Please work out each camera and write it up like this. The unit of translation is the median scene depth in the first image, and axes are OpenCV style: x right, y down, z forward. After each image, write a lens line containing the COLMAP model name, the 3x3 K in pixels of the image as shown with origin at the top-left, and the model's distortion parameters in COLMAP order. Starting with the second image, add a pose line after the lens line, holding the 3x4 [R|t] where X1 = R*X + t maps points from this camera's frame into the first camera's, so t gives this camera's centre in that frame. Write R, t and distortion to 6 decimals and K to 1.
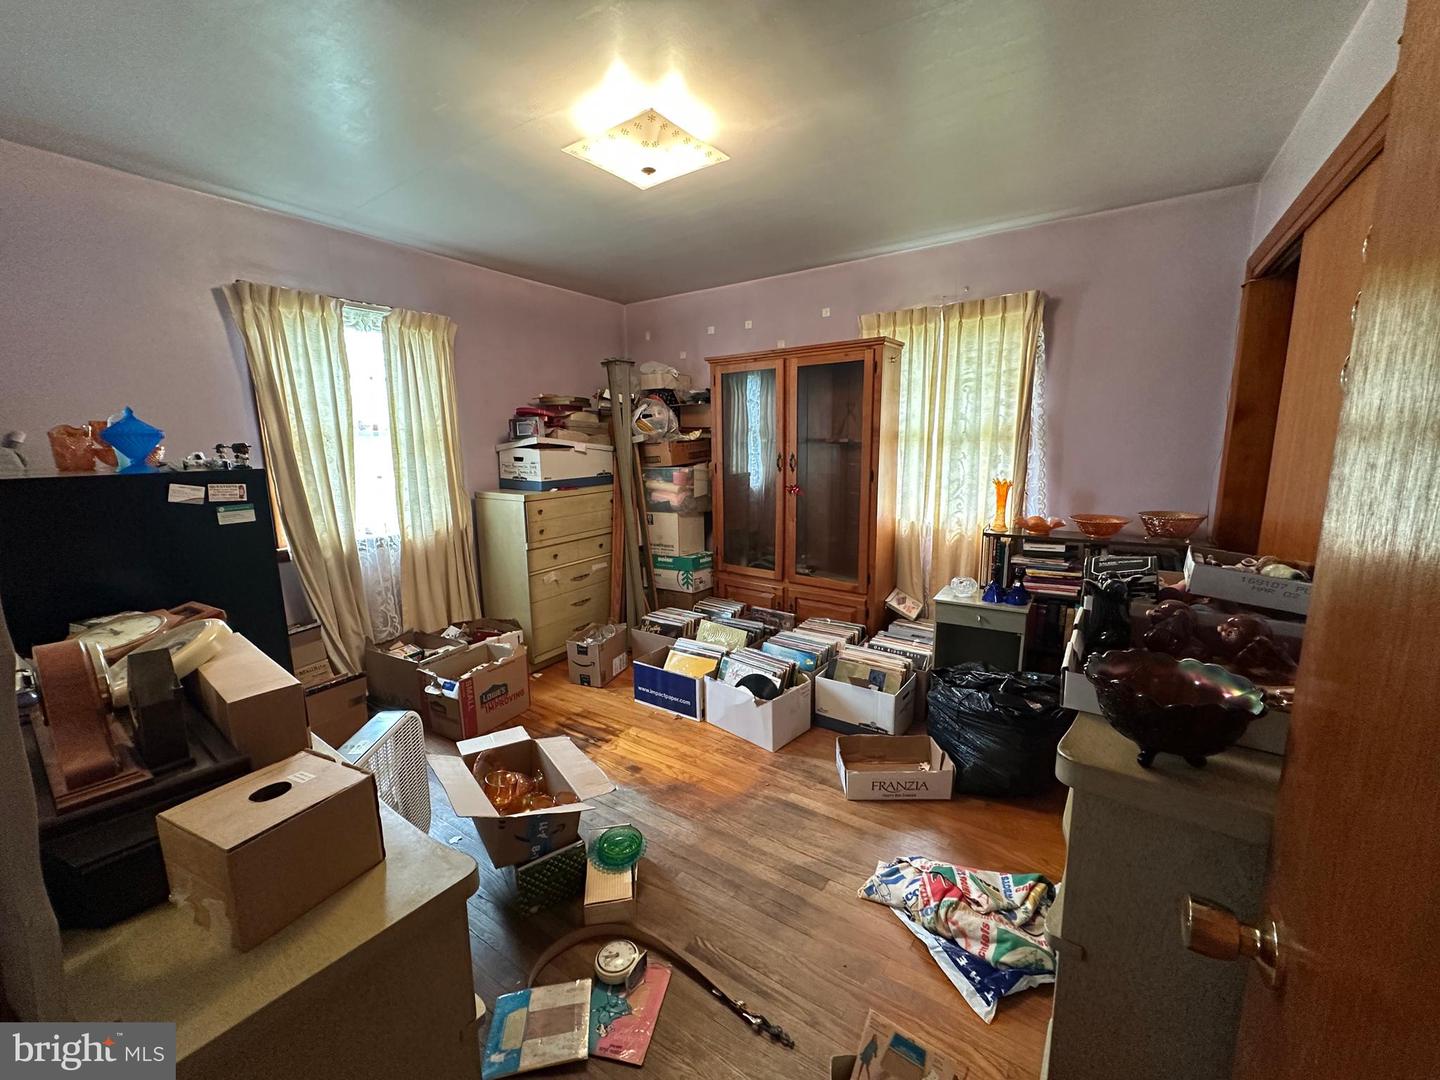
lens RADIAL K [[575.3, 0, 716.2], [0, 575.3, 538.2], [0, 0, 1]] dist [-0.002380, 0.000303]
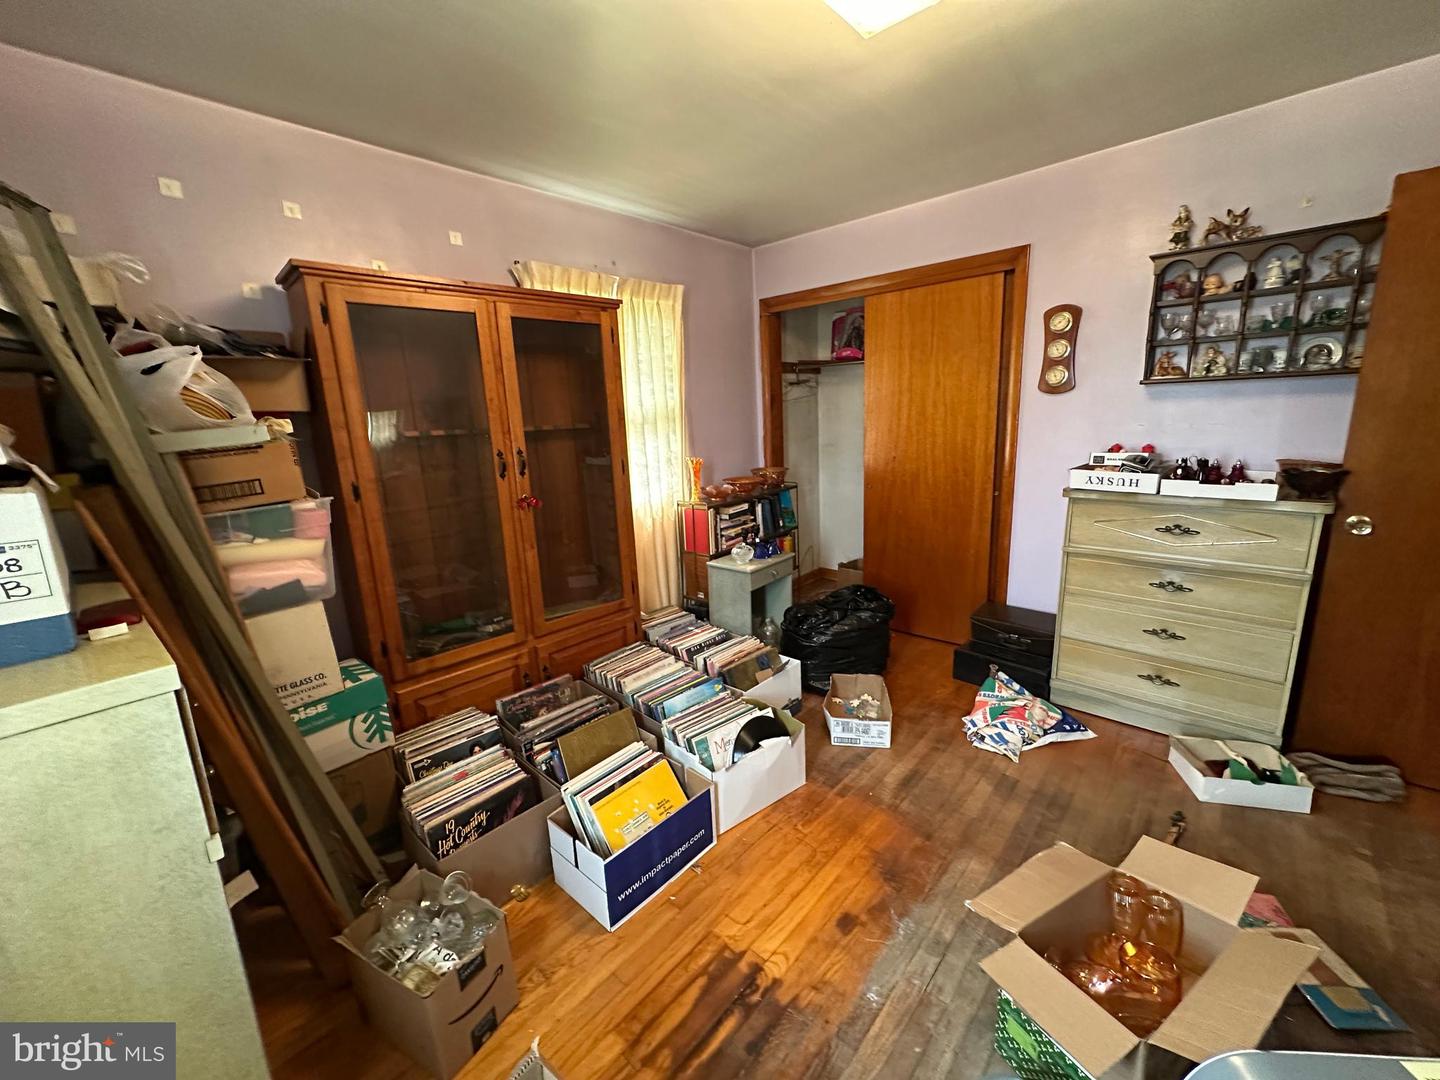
lens RADIAL K [[575.3, 0, 717.8], [0, 575.3, 540.4], [0, 0, 1]] dist [-0.002380, 0.000303]
pose [[0.135752, -0.204416, 0.969425, -0.562705], [0.213495, 0.961531, 0.172854, -0.124519], [-0.967466, 0.183502, 0.174172, 0.762465]]
